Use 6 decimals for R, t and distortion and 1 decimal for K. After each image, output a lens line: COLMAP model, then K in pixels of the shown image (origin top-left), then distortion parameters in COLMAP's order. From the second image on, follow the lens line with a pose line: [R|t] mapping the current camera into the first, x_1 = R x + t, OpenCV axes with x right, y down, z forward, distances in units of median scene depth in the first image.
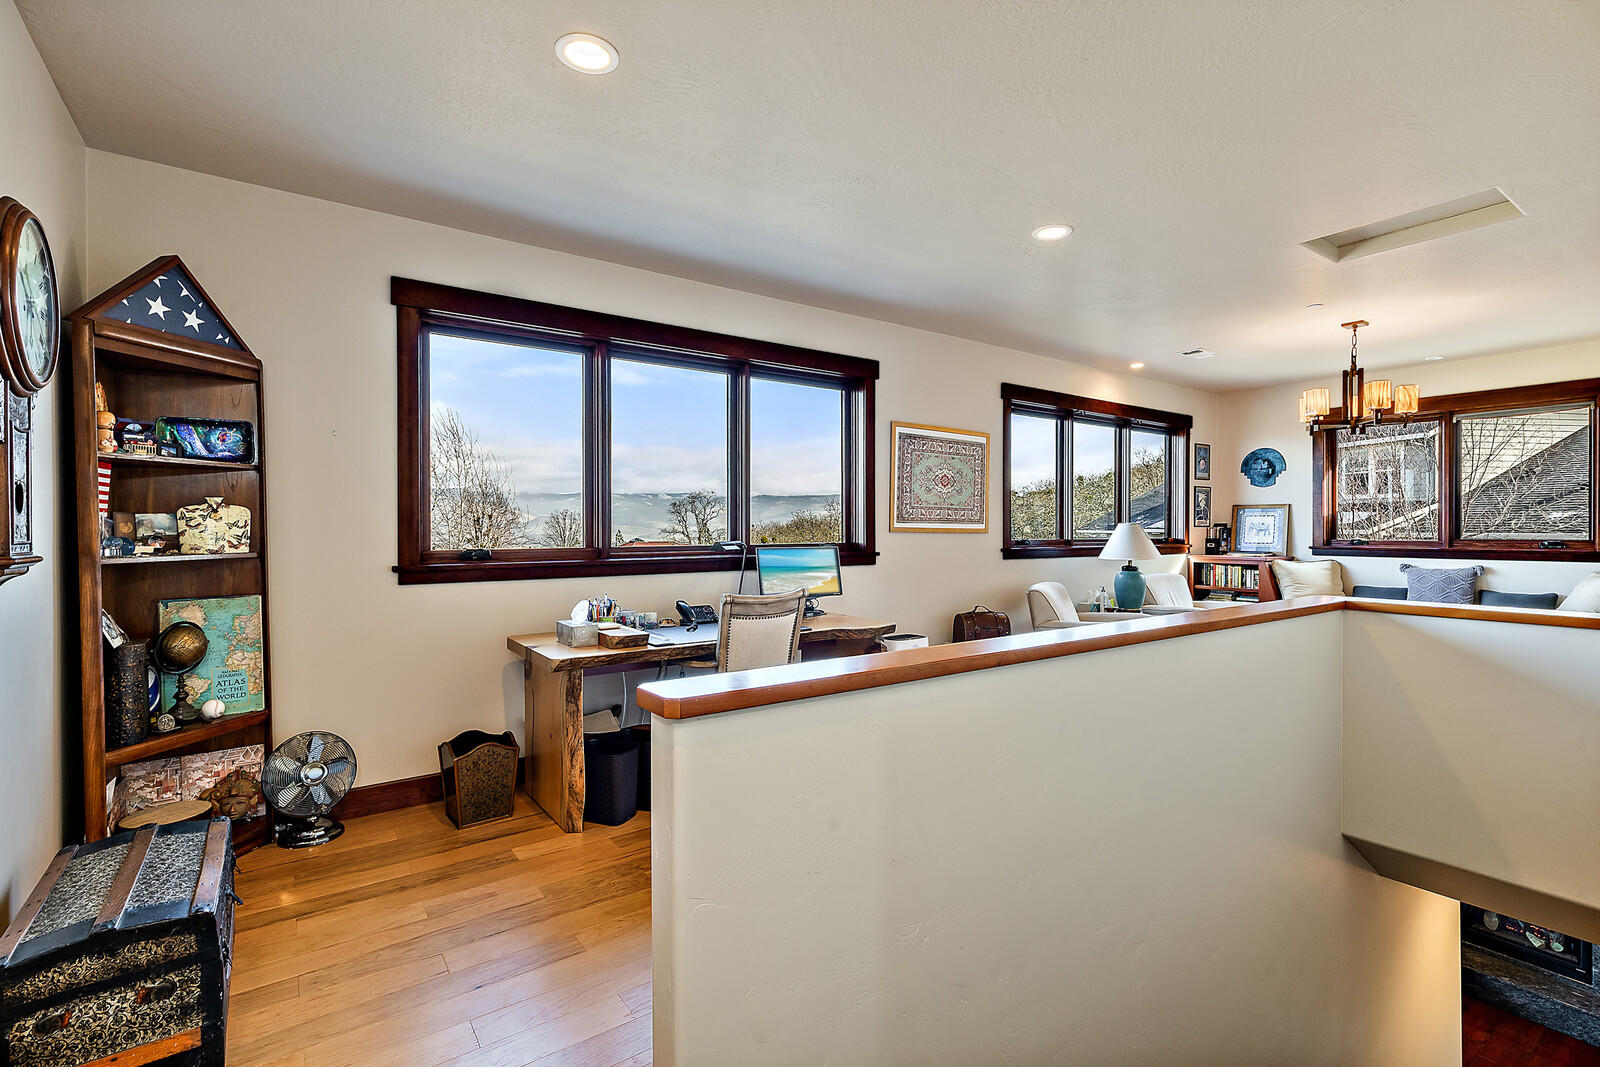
lens RADIAL K [[736.5, 0, 807.7], [0, 736.5, 530.1], [0, 0, 1]] dist [0.000568, -0.000018]
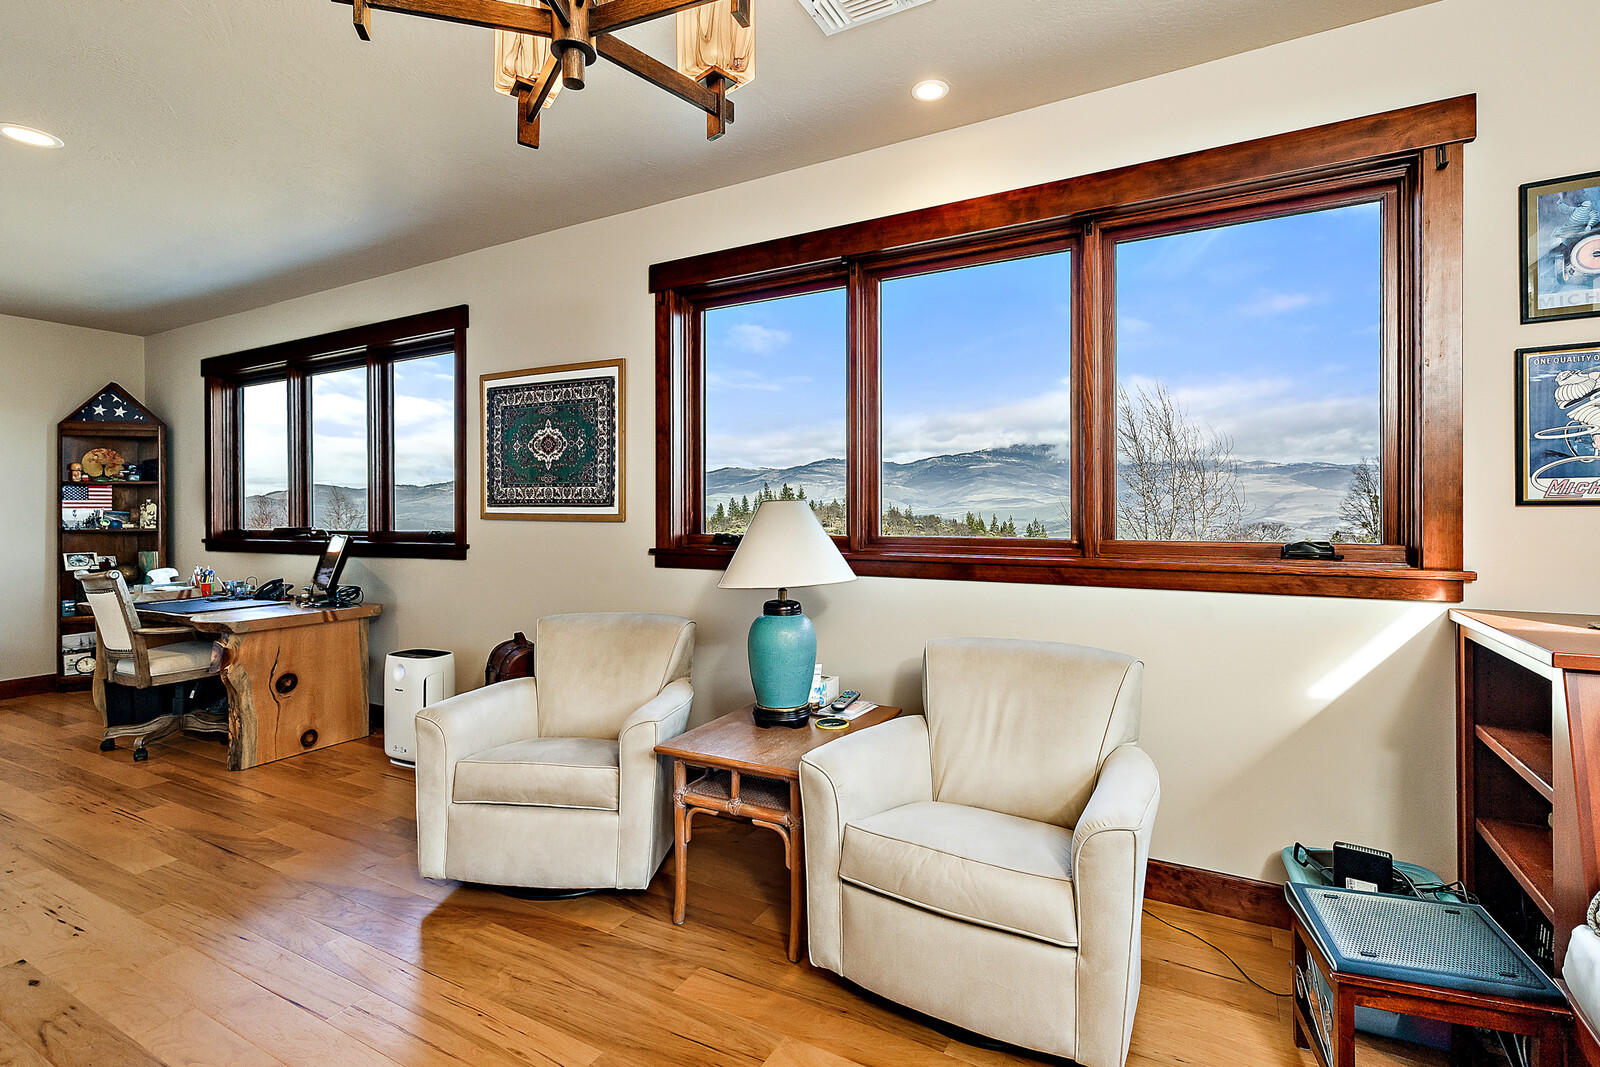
lens RADIAL K [[785.3, 0, 795.4], [0, 785.3, 524.1], [0, 0, 1]] dist [-0.001606, -0.000492]
pose [[0.406314, 0.004466, -0.913722, 0.862666], [-0.005087, 0.999984, 0.002626, 0.003444], [0.913719, 0.003581, 0.406330, 0.833507]]
